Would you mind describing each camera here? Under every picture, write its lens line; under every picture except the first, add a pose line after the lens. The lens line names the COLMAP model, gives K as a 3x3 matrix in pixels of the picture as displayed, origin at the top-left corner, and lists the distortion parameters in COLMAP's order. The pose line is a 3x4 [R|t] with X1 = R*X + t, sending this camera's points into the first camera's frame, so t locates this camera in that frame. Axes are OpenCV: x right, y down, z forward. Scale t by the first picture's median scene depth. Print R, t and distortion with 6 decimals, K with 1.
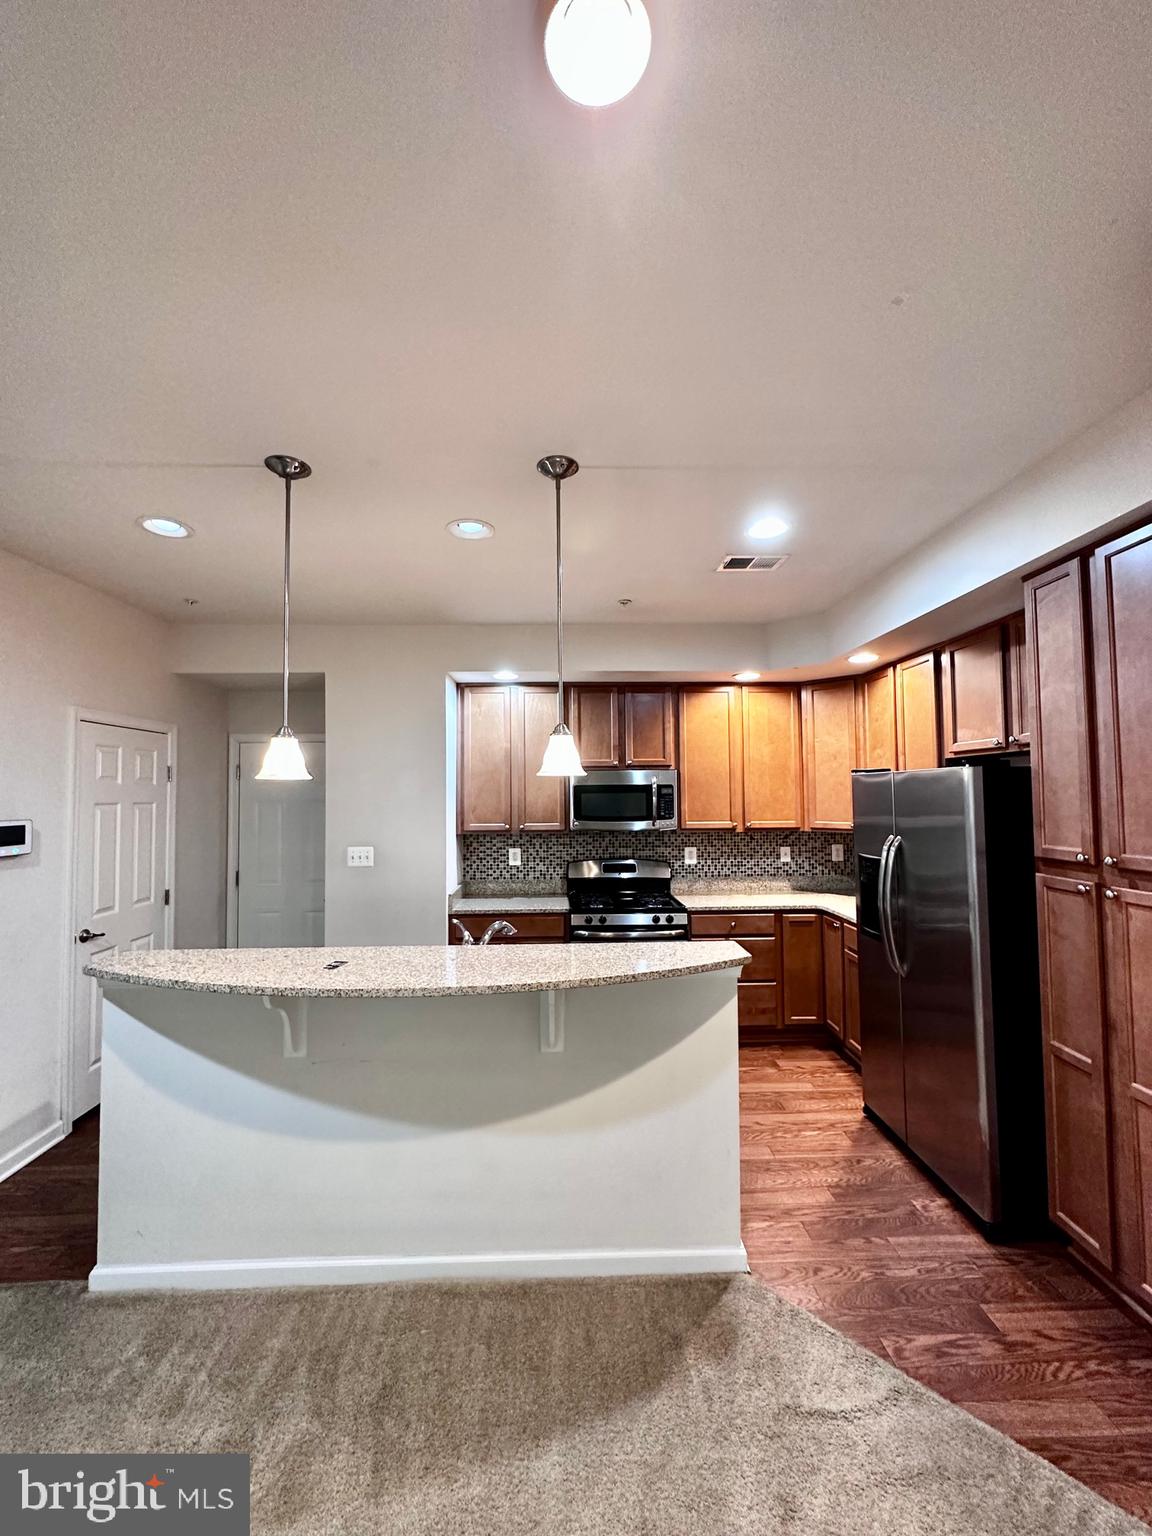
lens RADIAL K [[611.3, 0, 573.4], [0, 611.3, 768.2], [0, 0, 1]] dist [-0.001490, 0.000092]
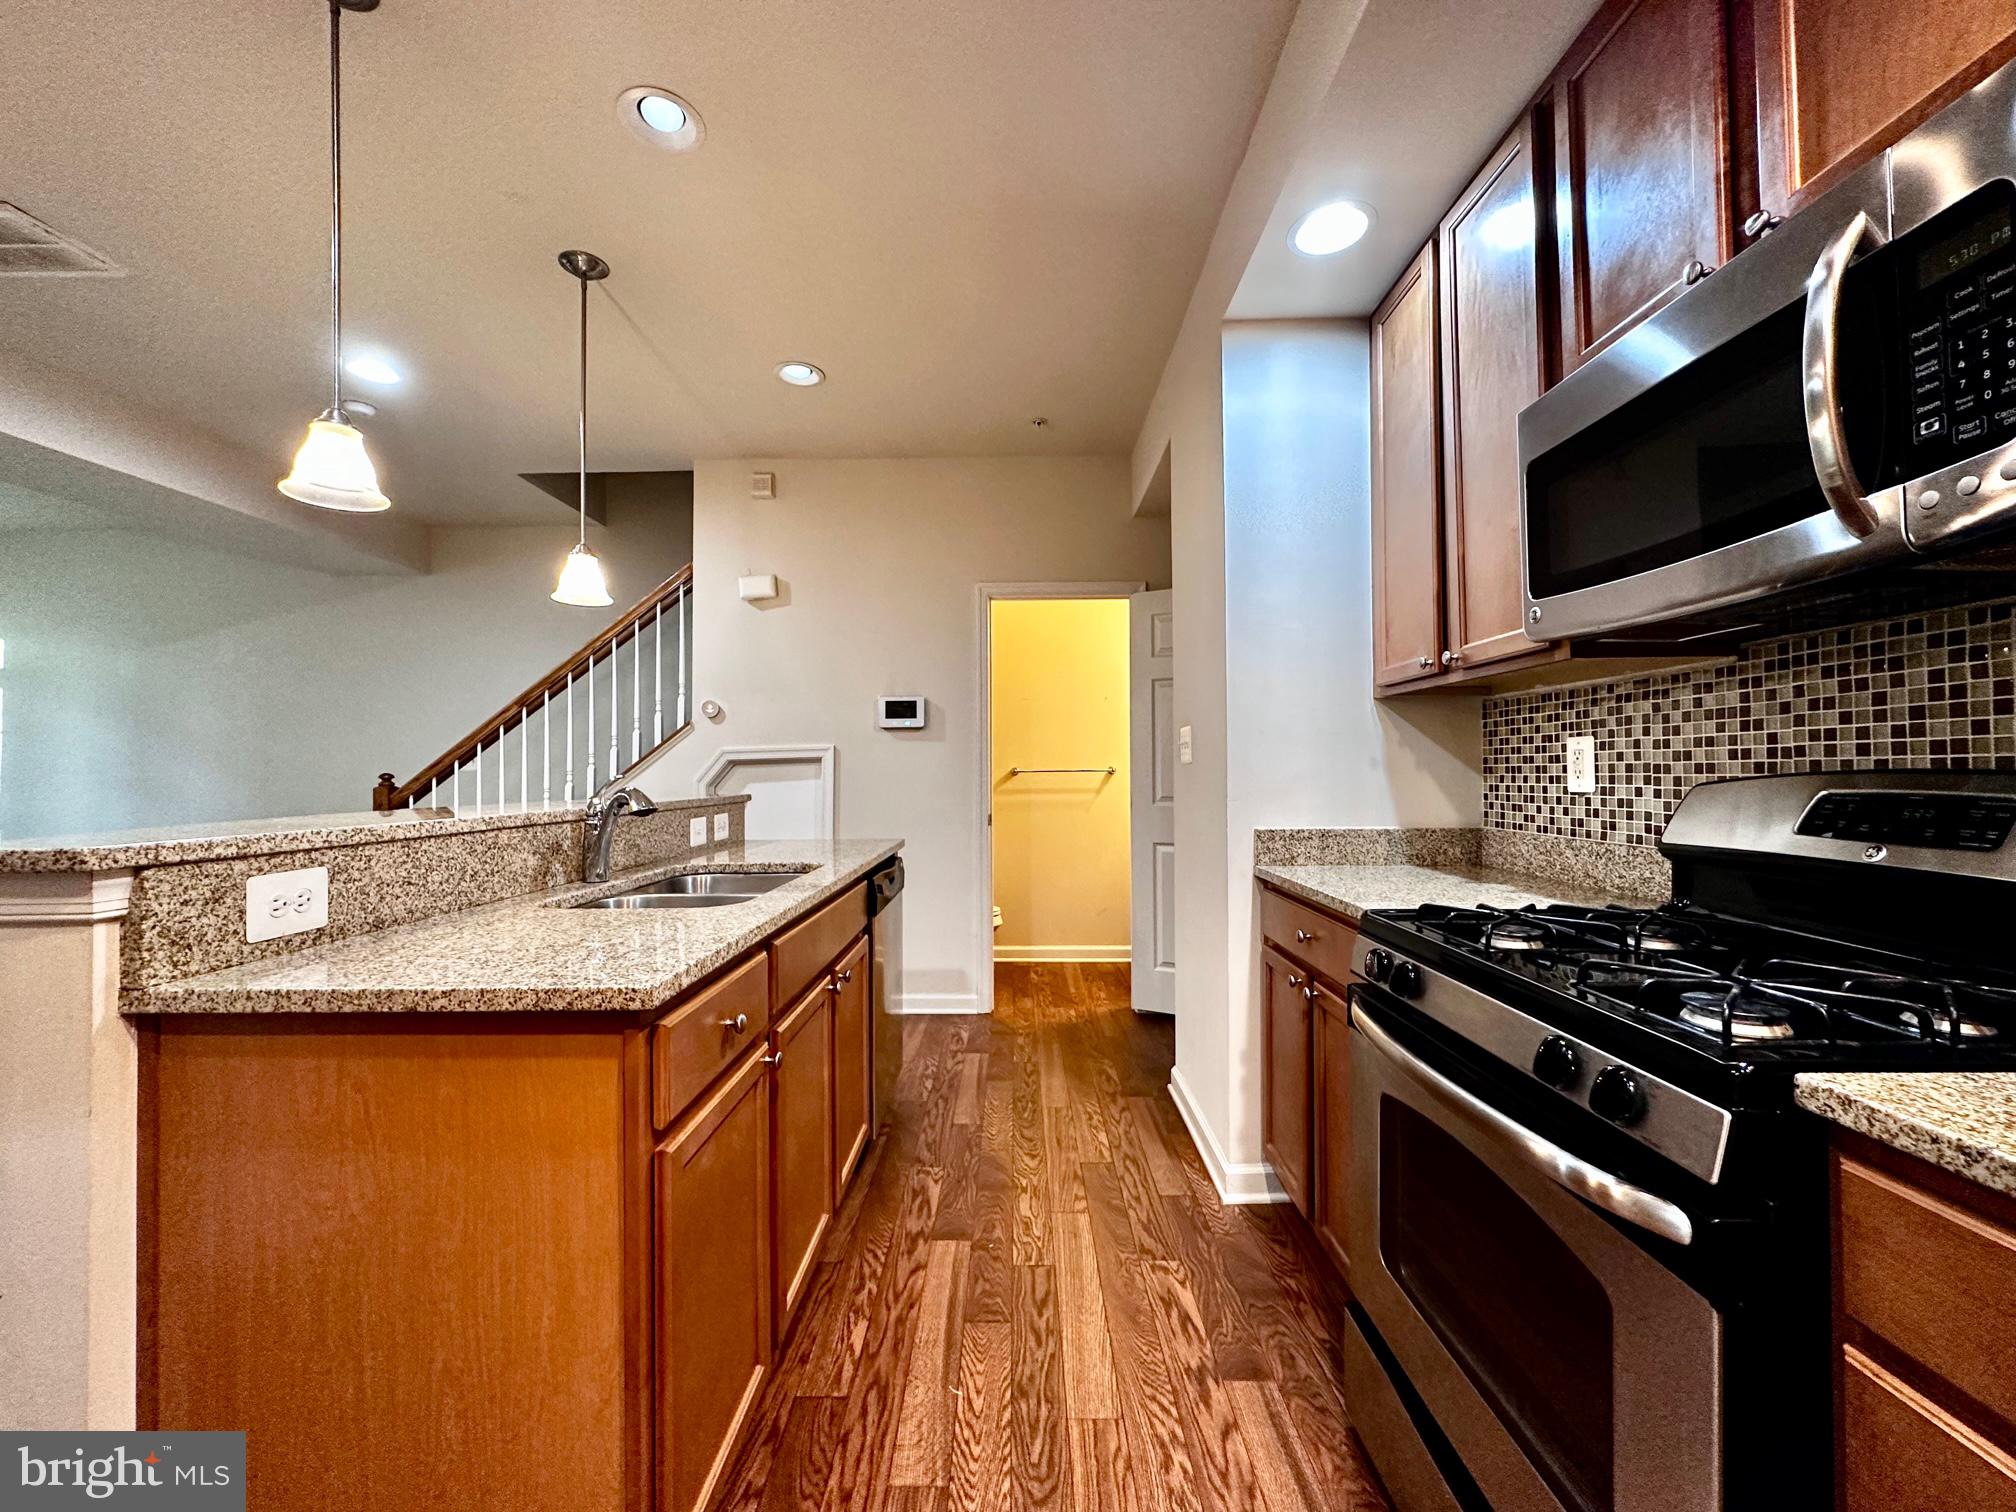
lens RADIAL K [[798.8, 0, 1010.8], [0, 798.8, 762.4], [0, 0, 1]] dist [-0.001624, -0.000226]
pose [[-0.039050, -0.005079, -0.999224, 0.338255], [0.047175, 0.998863, -0.006920, 0.143293], [0.998123, -0.047409, -0.038766, 0.785643]]
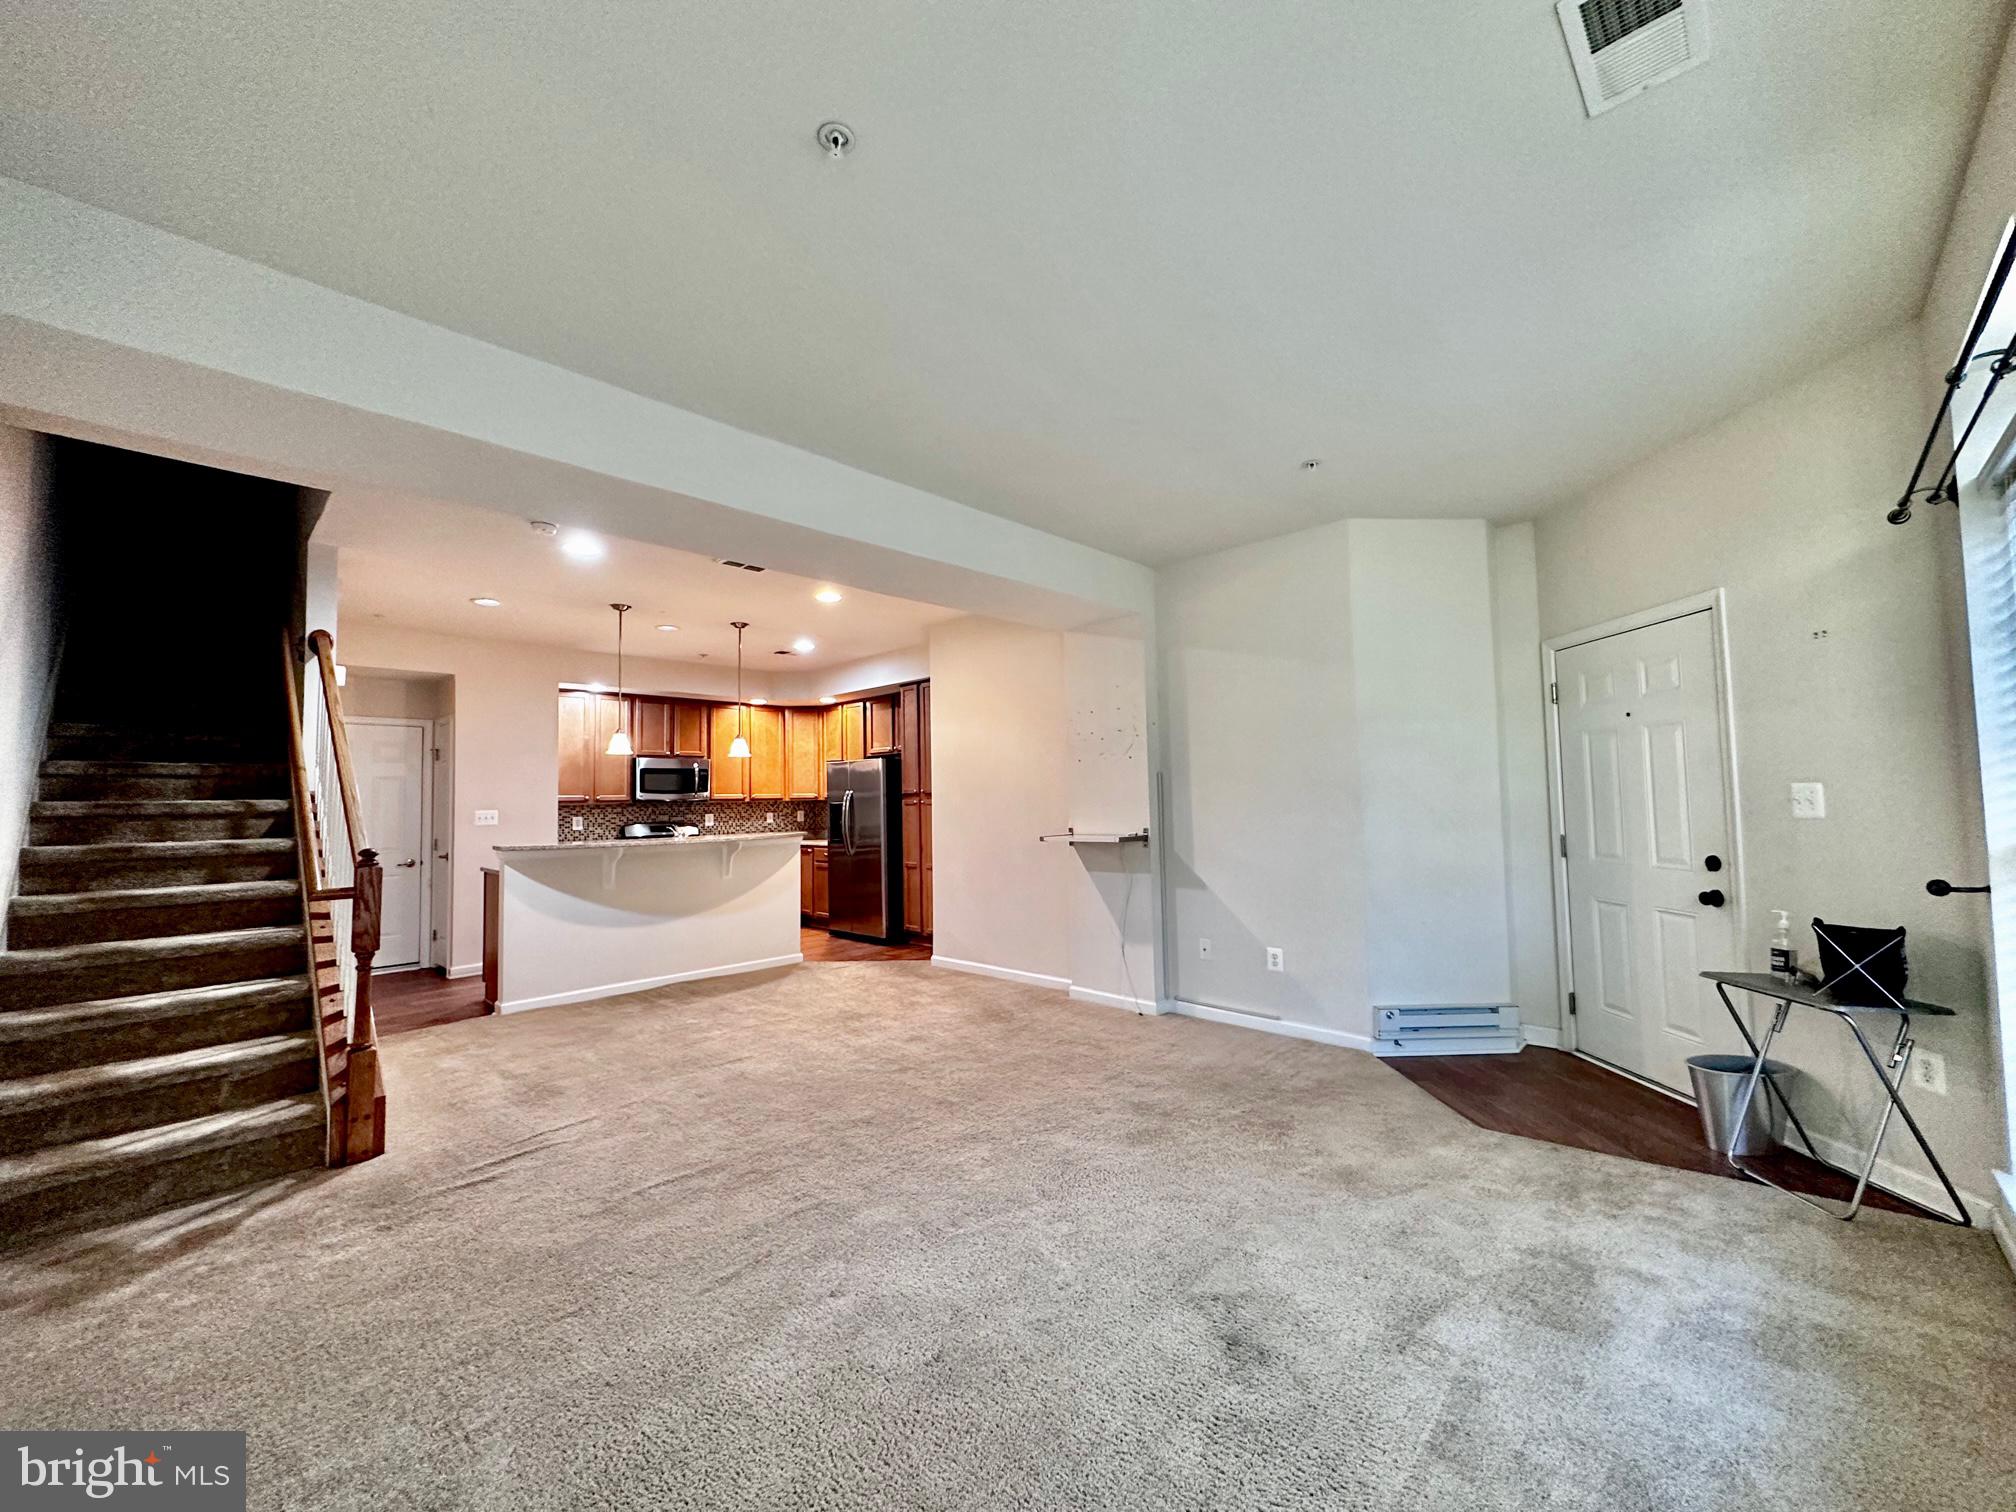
lens RADIAL K [[802.4, 0, 1004.7], [0, 802.4, 756.8], [0, 0, 1]] dist [-0.001490, 0.000092]
pose [[0.718735, 0.032142, 0.694541, -0.676037], [-0.015797, 0.999428, -0.029904, 0.043700], [-0.695104, 0.010521, 0.718832, -0.910541]]
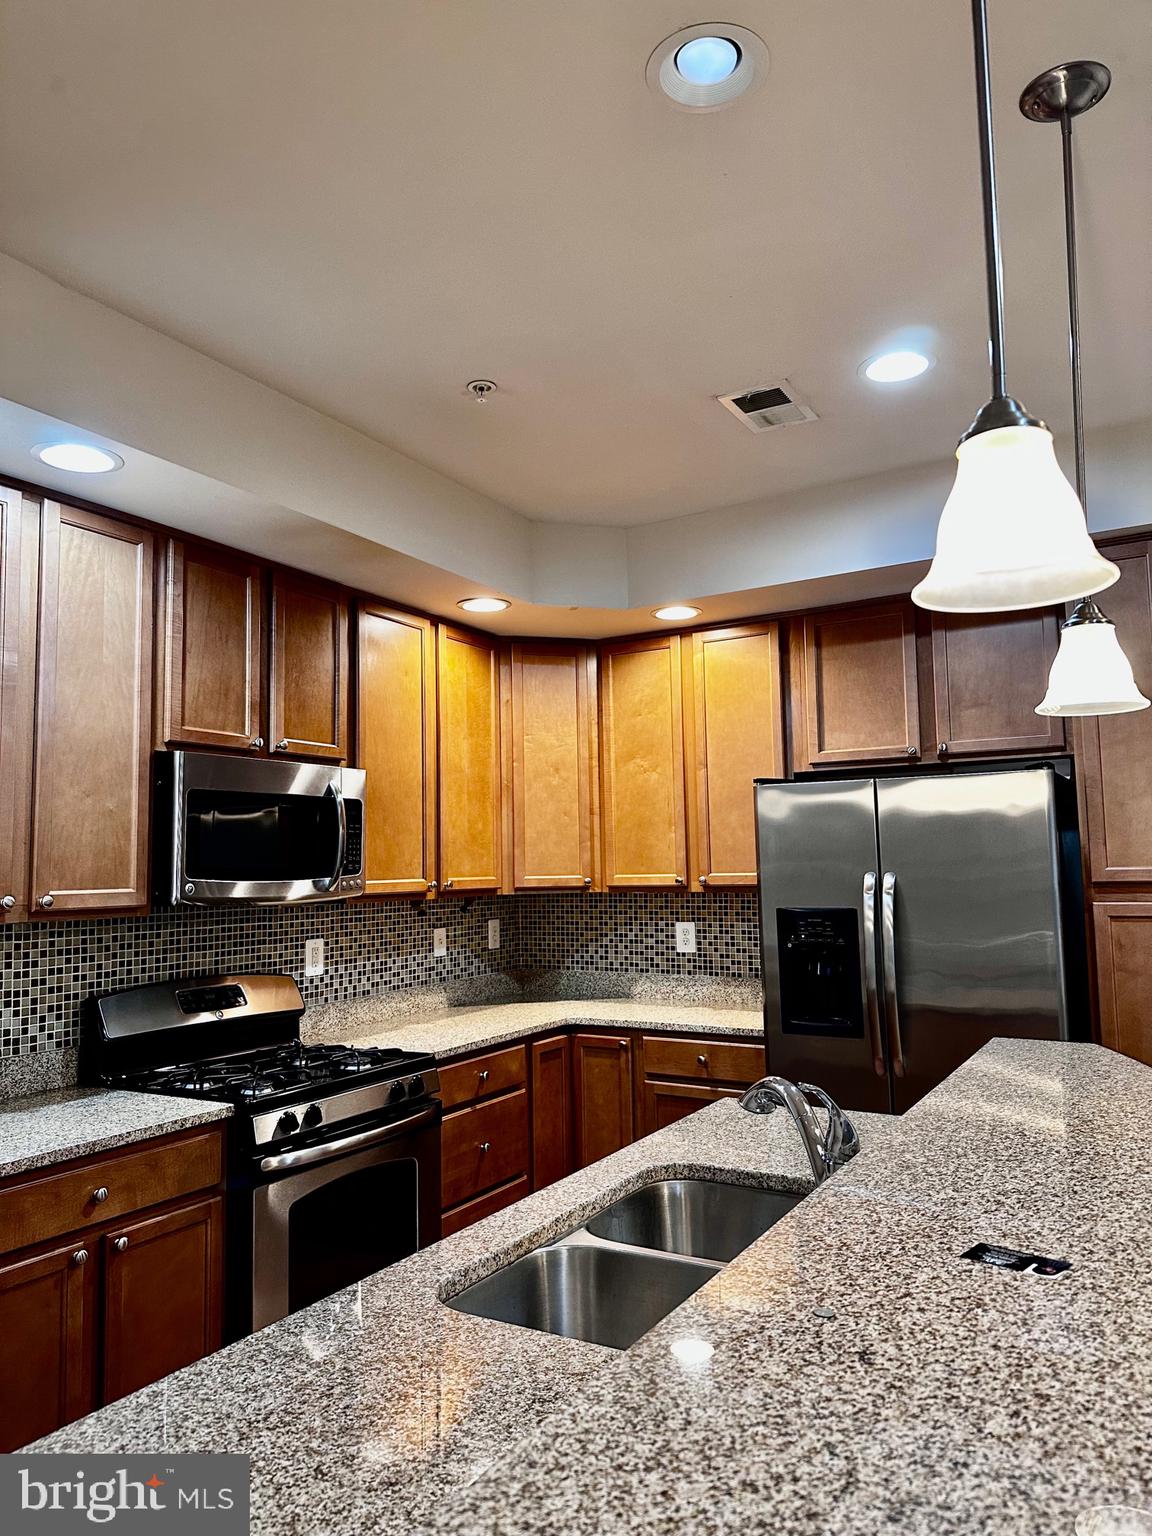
lens RADIAL K [[1072.9, 0, 576.0], [0, 1072.9, 768.0], [0, 0, 1]] dist [0.112486, -0.226439]
pose [[0.522831, 0.077524, 0.848904, -0.453683], [-0.023194, 0.996781, -0.076744, 0.061881], [-0.852121, 0.020434, 0.522946, 0.424557]]
